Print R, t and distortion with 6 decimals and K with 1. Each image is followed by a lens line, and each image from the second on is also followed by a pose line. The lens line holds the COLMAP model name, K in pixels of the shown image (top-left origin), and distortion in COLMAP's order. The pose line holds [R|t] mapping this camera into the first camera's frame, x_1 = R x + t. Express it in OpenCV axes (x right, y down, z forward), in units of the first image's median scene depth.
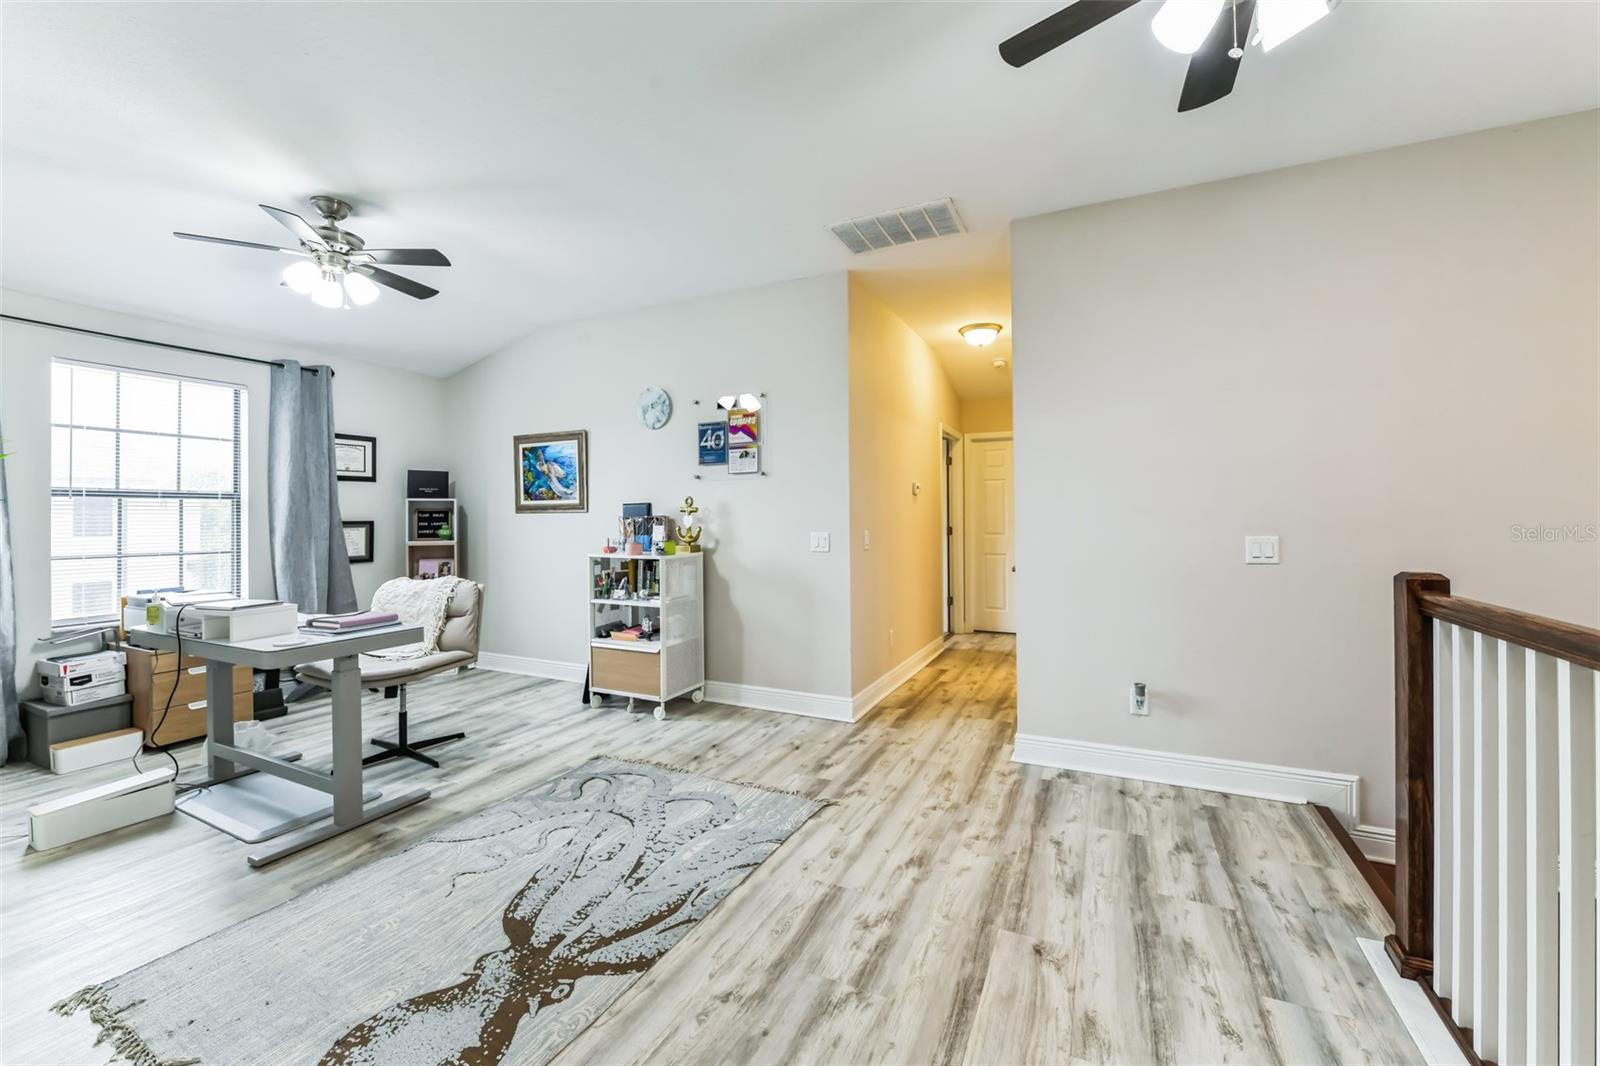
lens RADIAL K [[628.7, 0, 796.8], [0, 628.7, 515.8], [0, 0, 1]] dist [-0.000305, -0.001460]
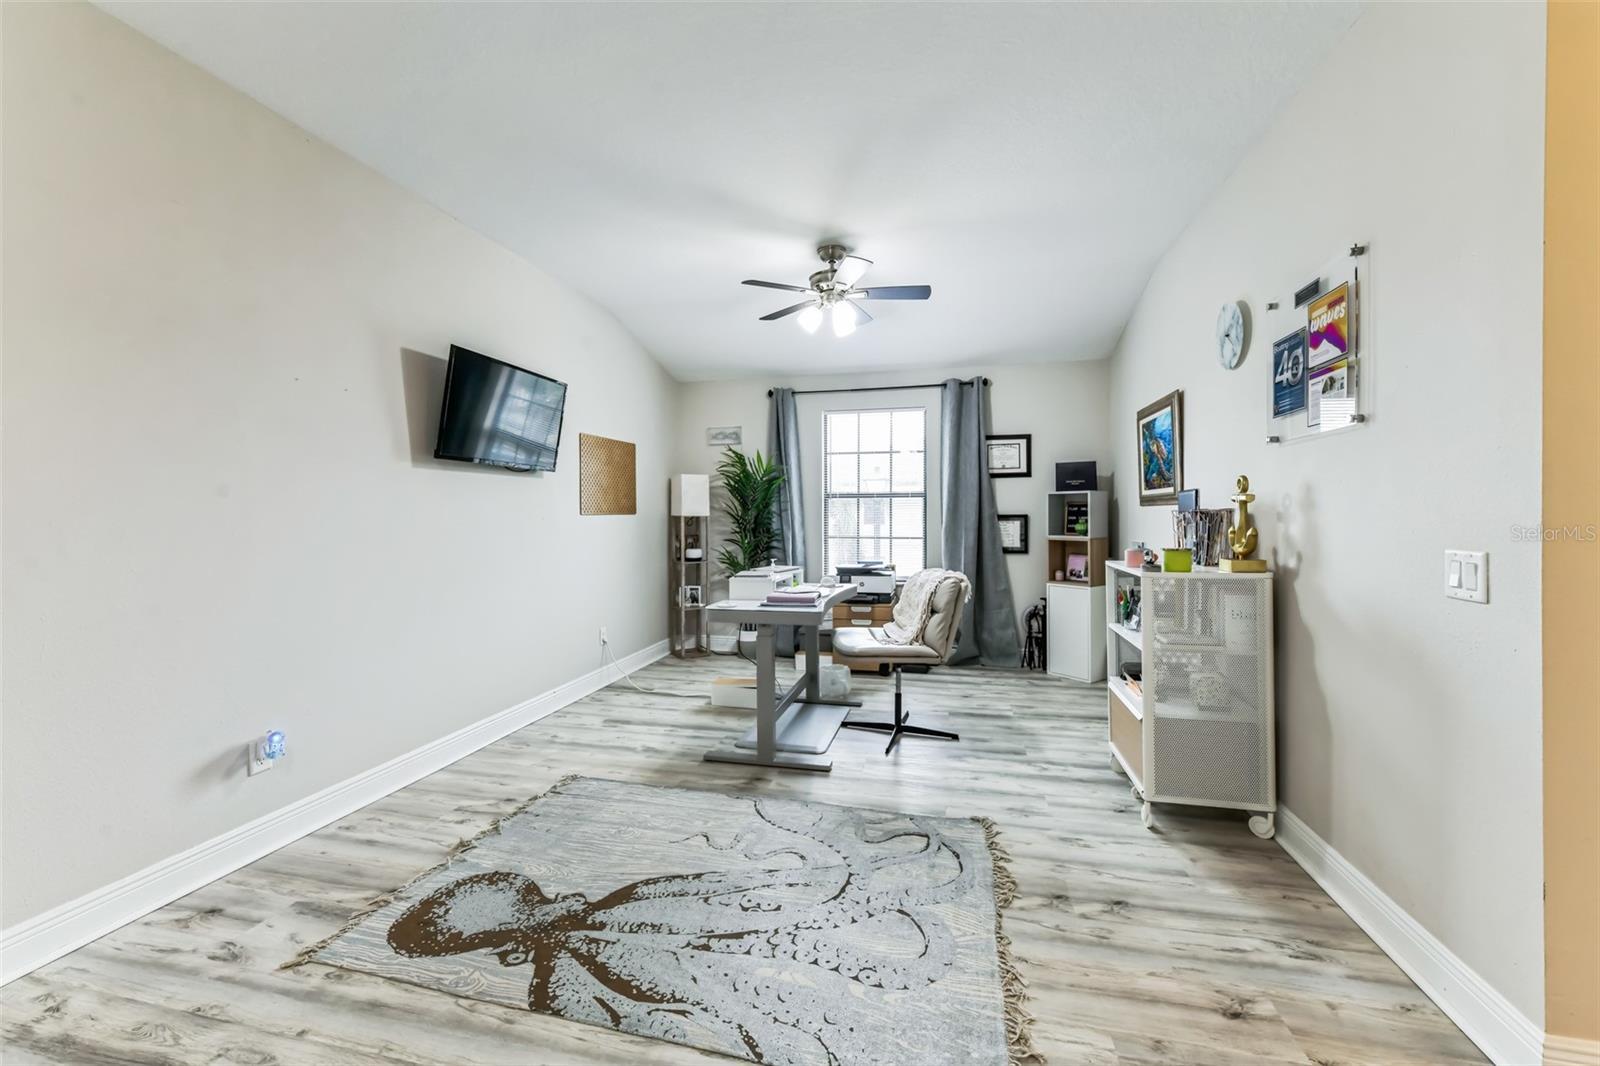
lens RADIAL K [[628.7, 0, 822.2], [0, 628.7, 517.8], [0, 0, 1]] dist [-0.000305, -0.001460]
pose [[0.239329, 0.010477, -0.970882, 0.334070], [0.001731, 0.999936, 0.011218, 0.001514], [0.970937, -0.004365, 0.239295, 0.543378]]
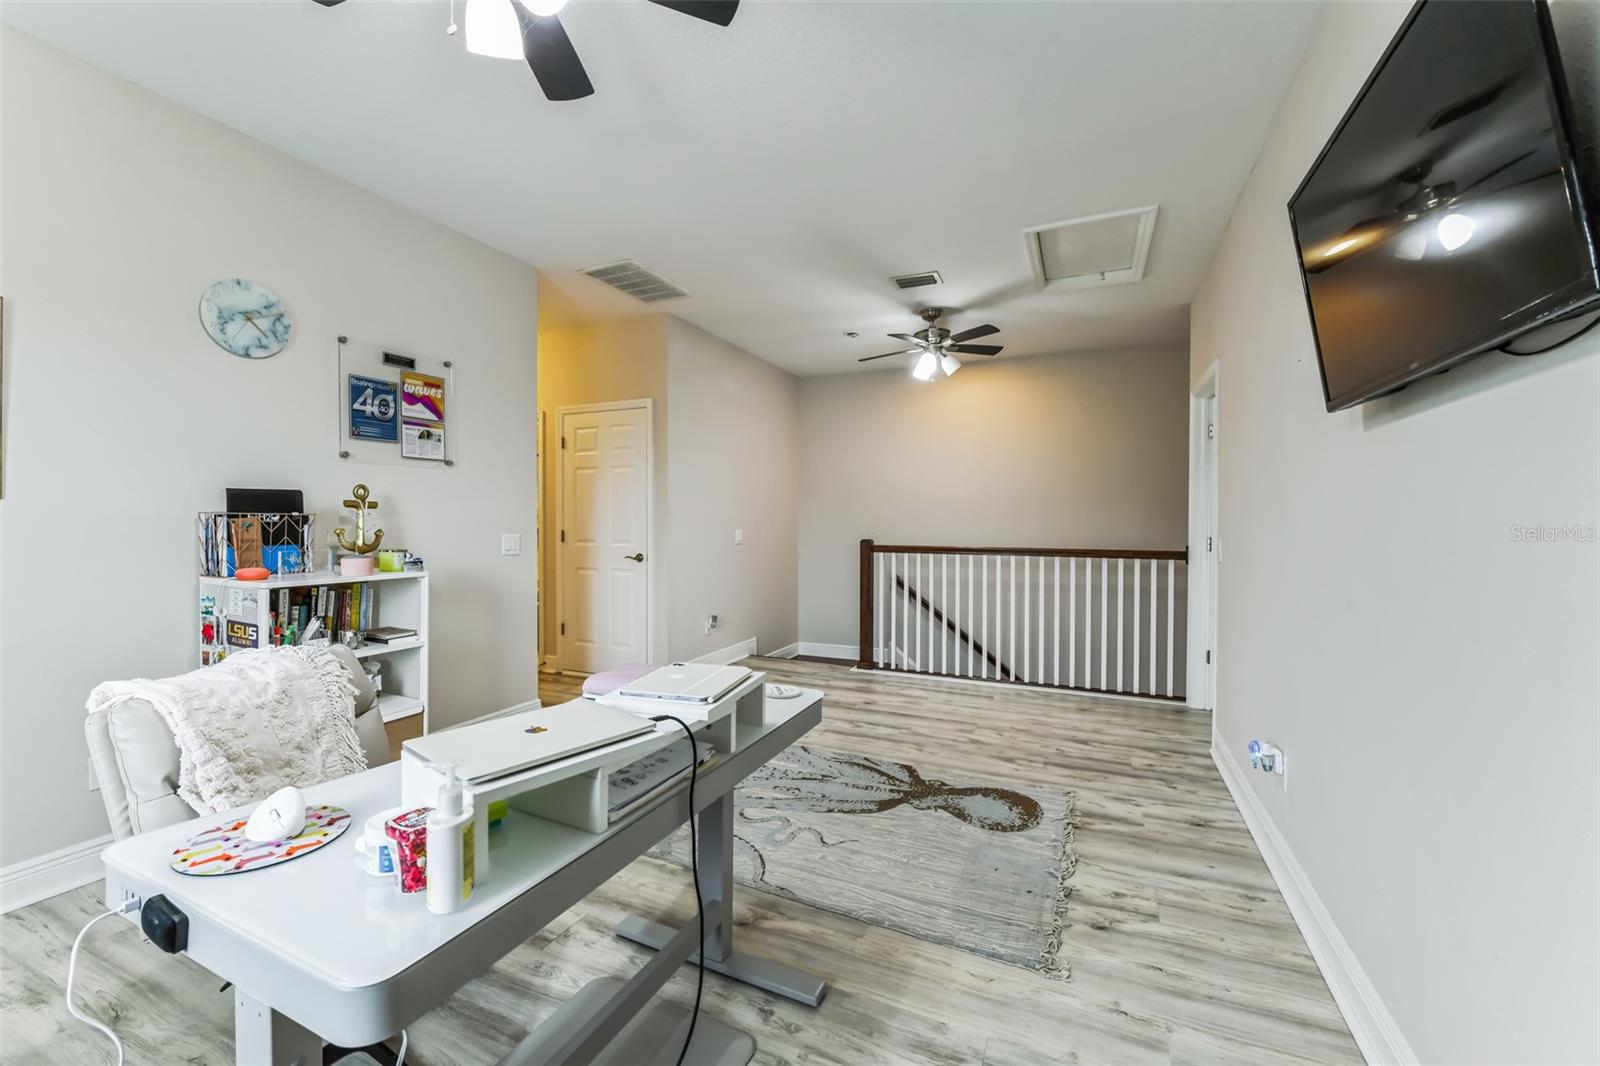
lens RADIAL K [[628.7, 0, 789.5], [0, 628.7, 533.6], [0, 0, 1]] dist [-0.000305, -0.001460]
pose [[0.000876, -0.012758, 0.999918, -0.934271], [-0.002828, 0.999915, 0.012761, 0.012538], [-0.999996, -0.002839, 0.000840, 0.614355]]
